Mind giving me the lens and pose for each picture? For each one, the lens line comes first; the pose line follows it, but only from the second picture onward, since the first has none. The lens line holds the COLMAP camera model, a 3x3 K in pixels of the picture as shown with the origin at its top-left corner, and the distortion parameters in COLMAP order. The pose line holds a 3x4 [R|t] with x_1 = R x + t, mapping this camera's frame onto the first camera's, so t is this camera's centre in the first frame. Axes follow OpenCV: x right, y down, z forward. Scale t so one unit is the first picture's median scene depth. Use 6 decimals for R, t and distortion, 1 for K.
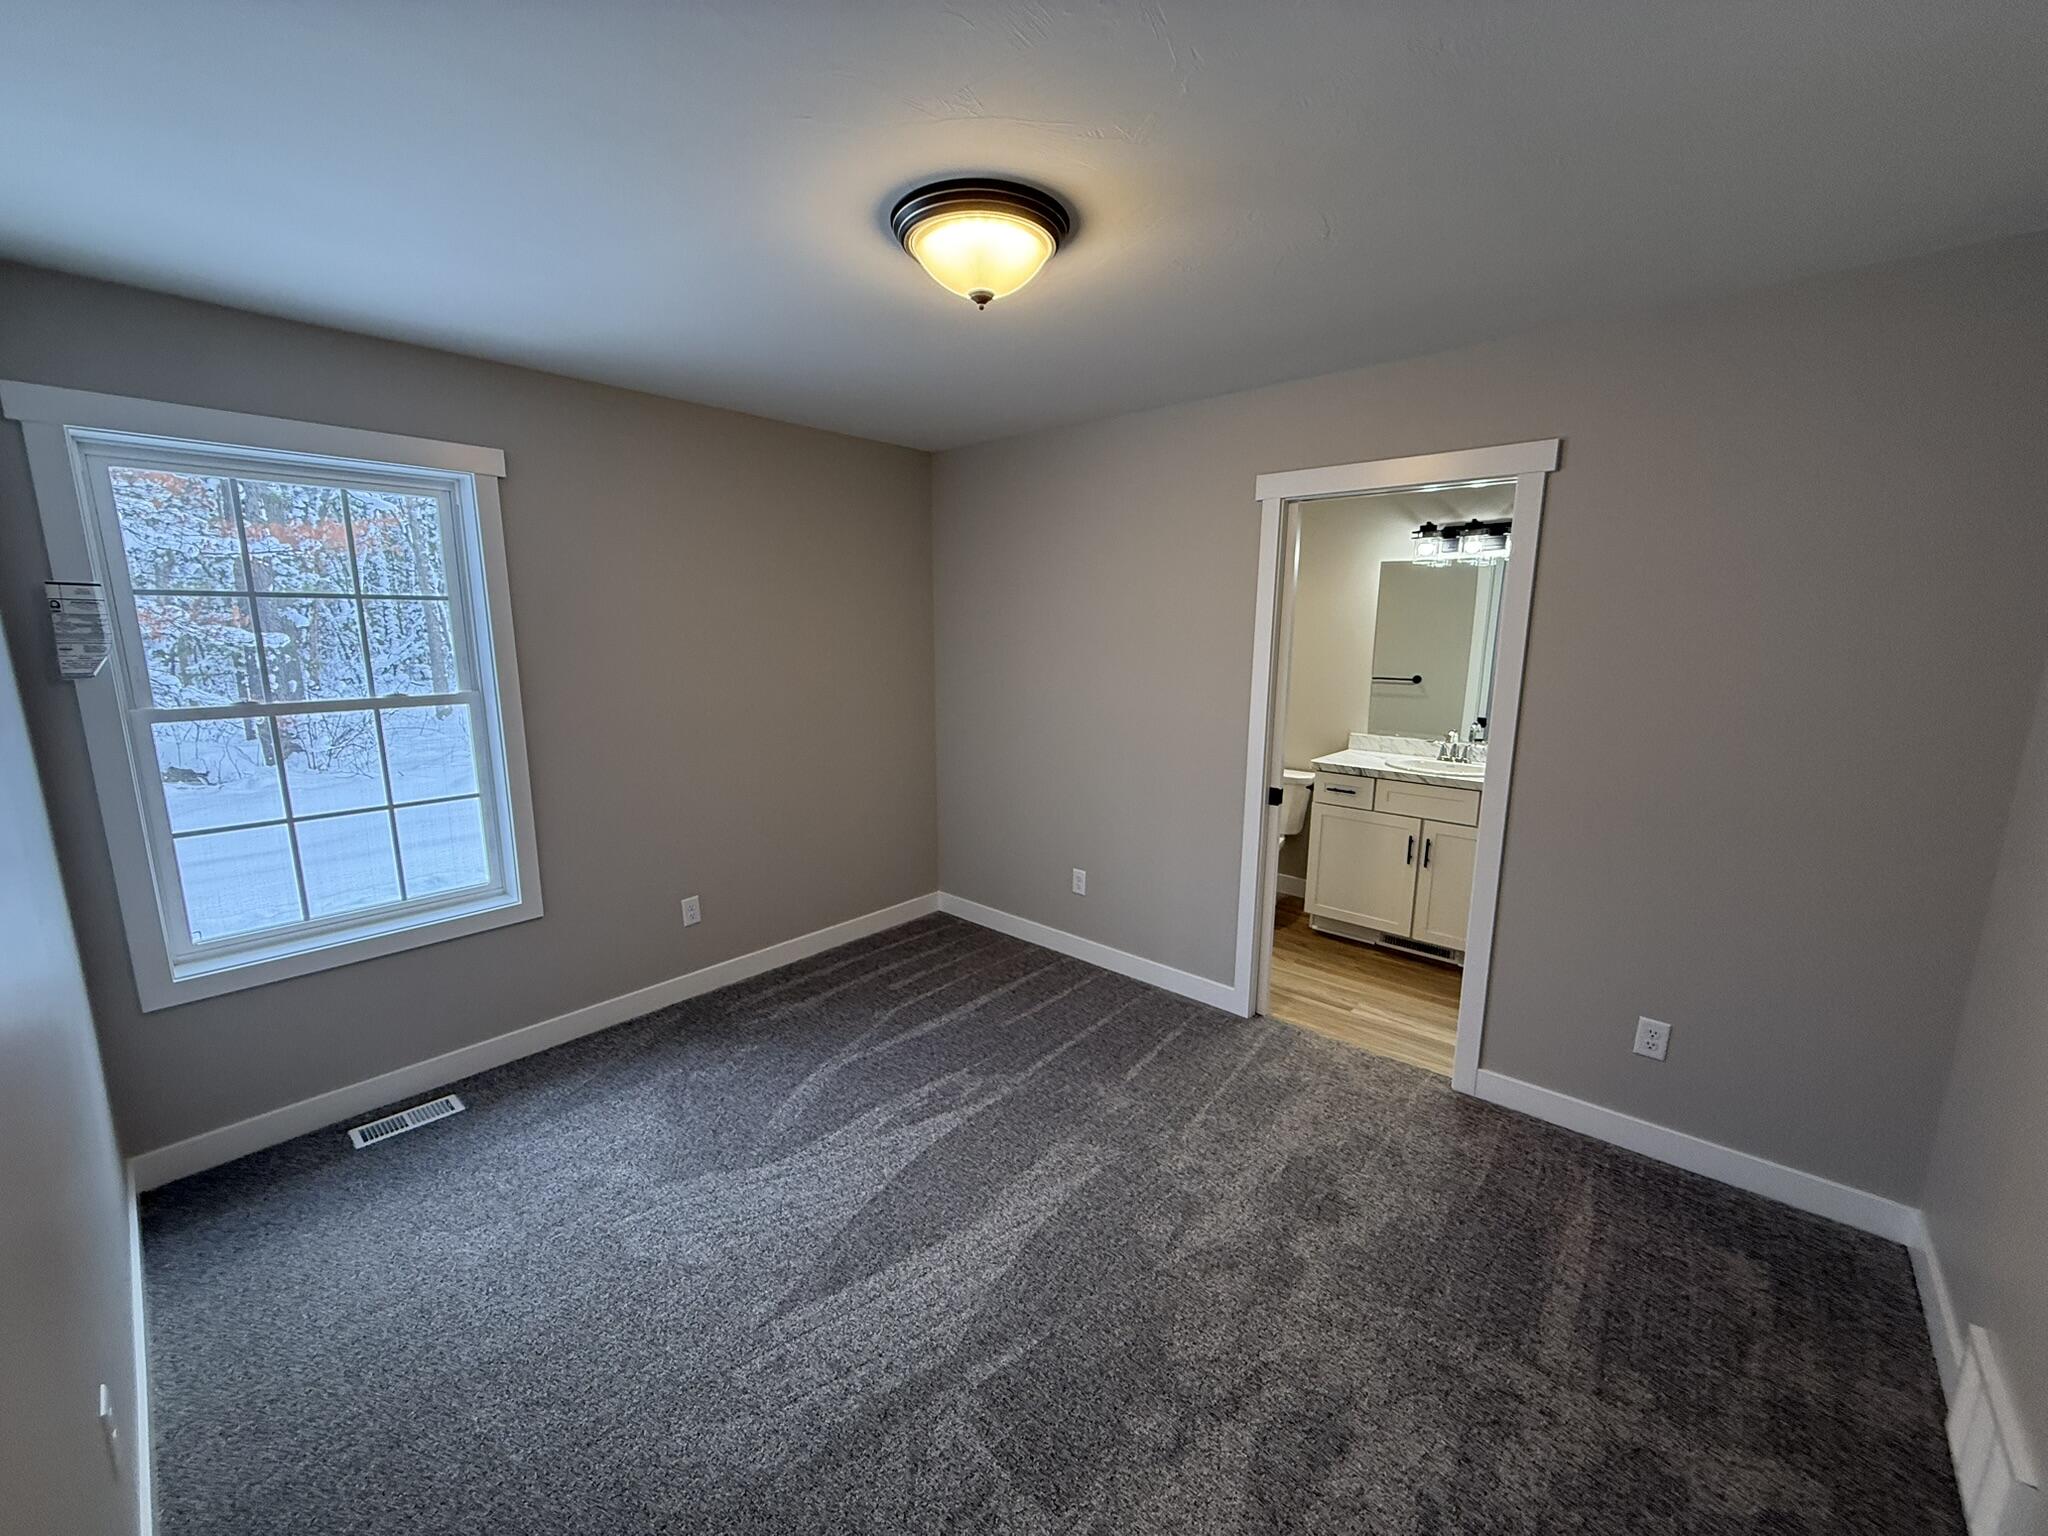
lens RADIAL K [[809.2, 0, 1024.0], [0, 809.2, 768.0], [0, 0, 1]] dist [0.000895, -0.005301]
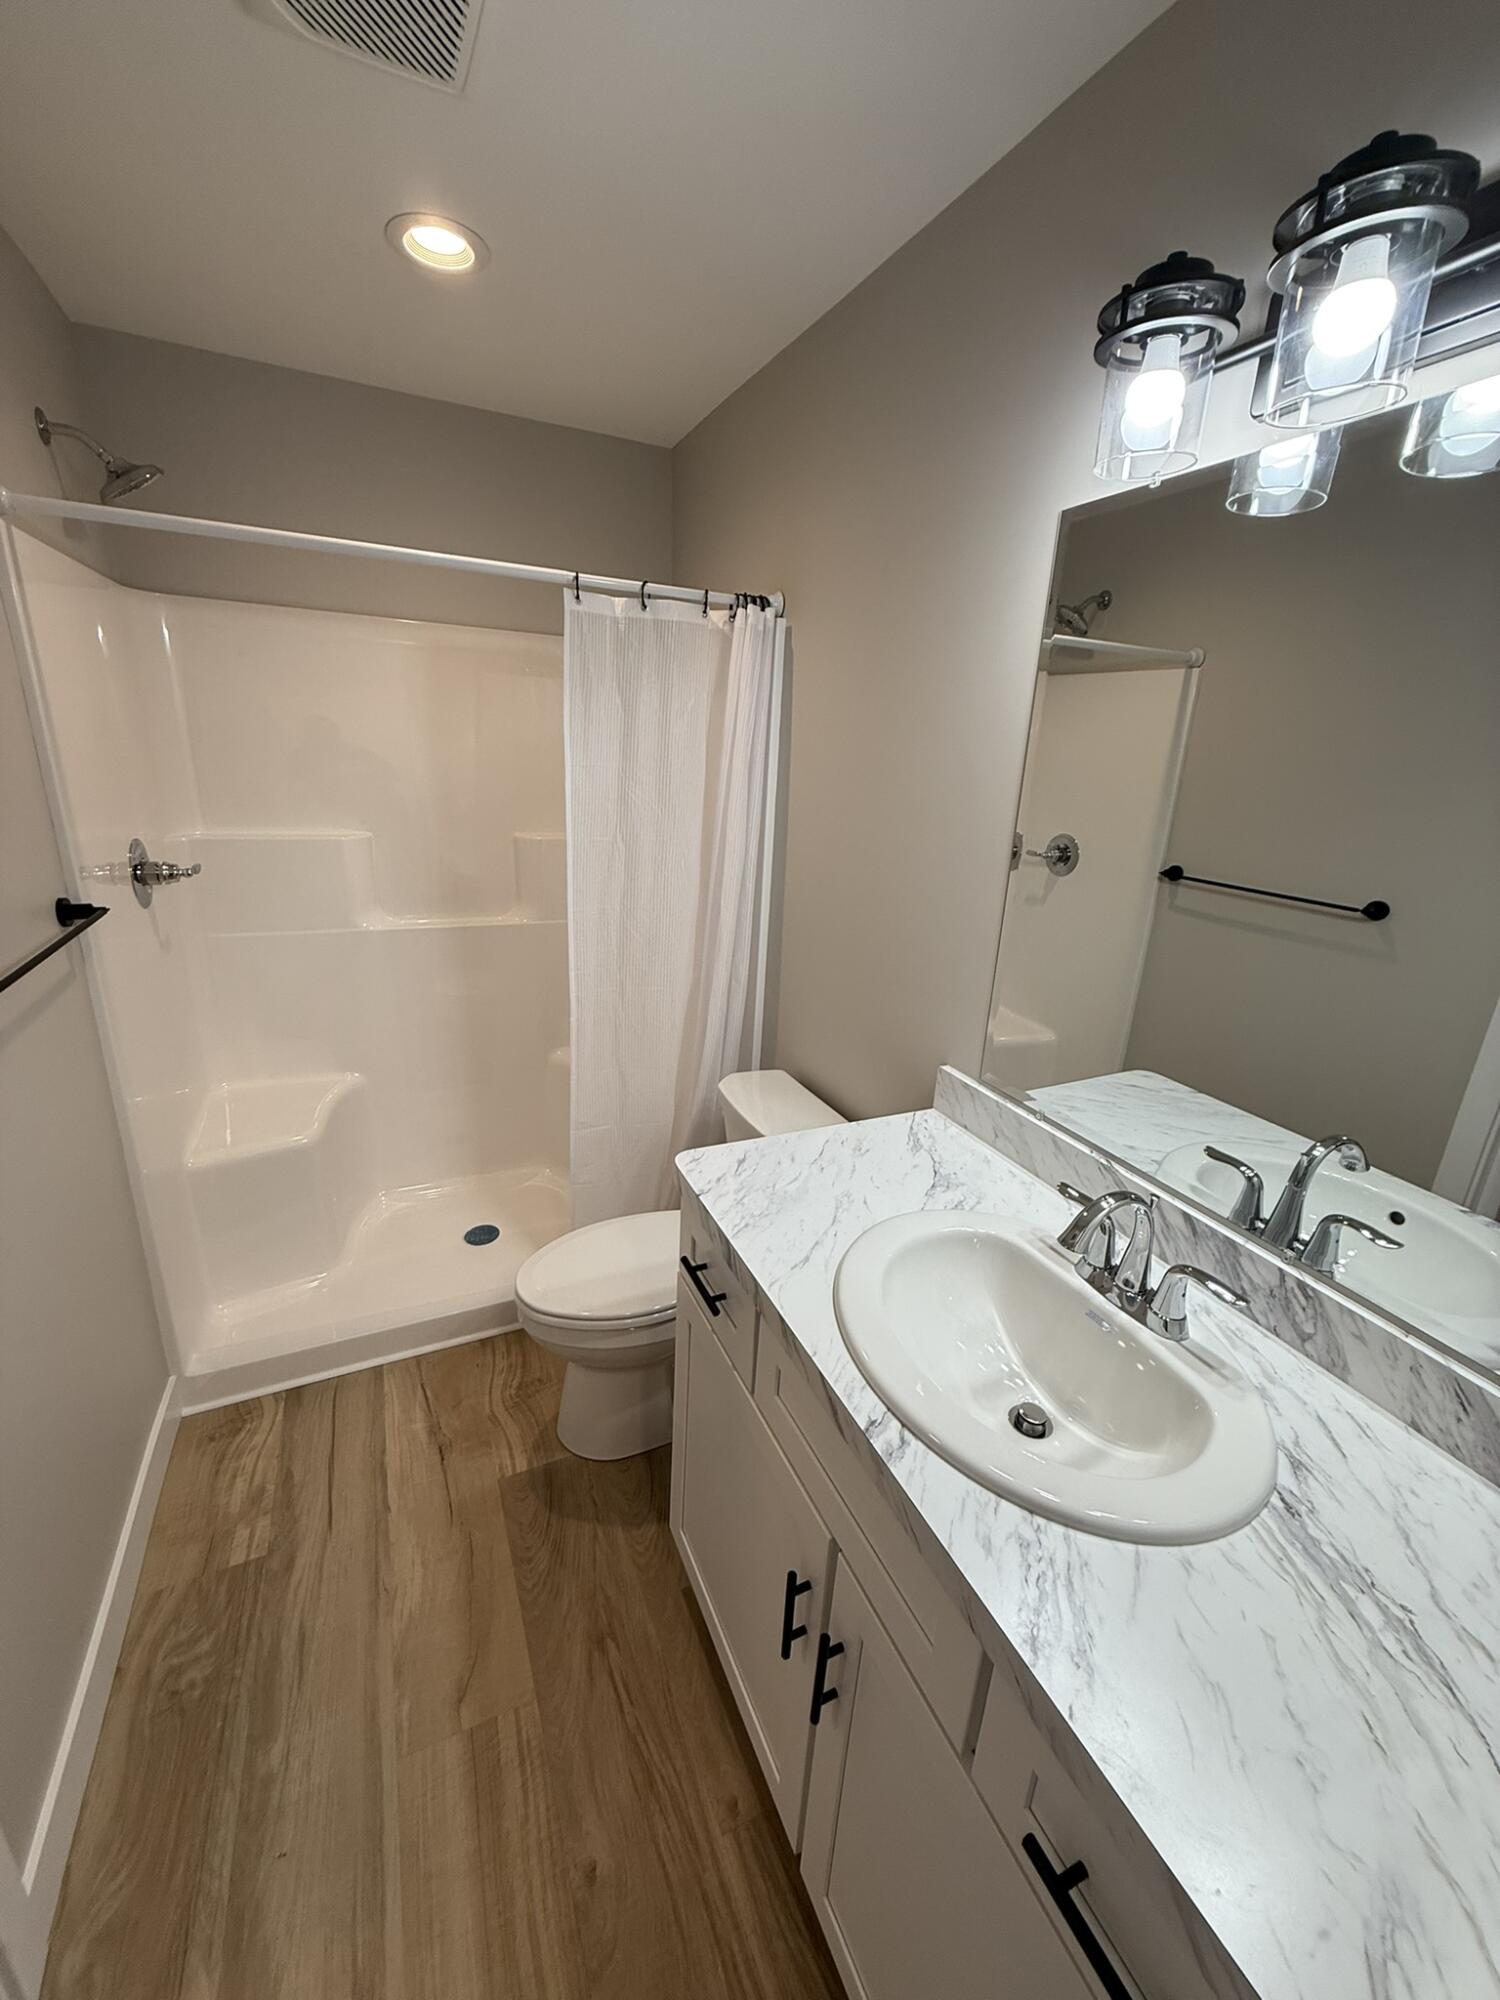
lens RADIAL K [[790.3, 0, 750.0], [0, 790.3, 1000.0], [0, 0, 1]] dist [0.000895, -0.005301]
pose [[0.917835, 0.152105, -0.366665, 0.400575], [-0.110818, 0.985134, 0.131266, -0.094720], [0.381180, -0.079847, 0.921046, 0.588949]]
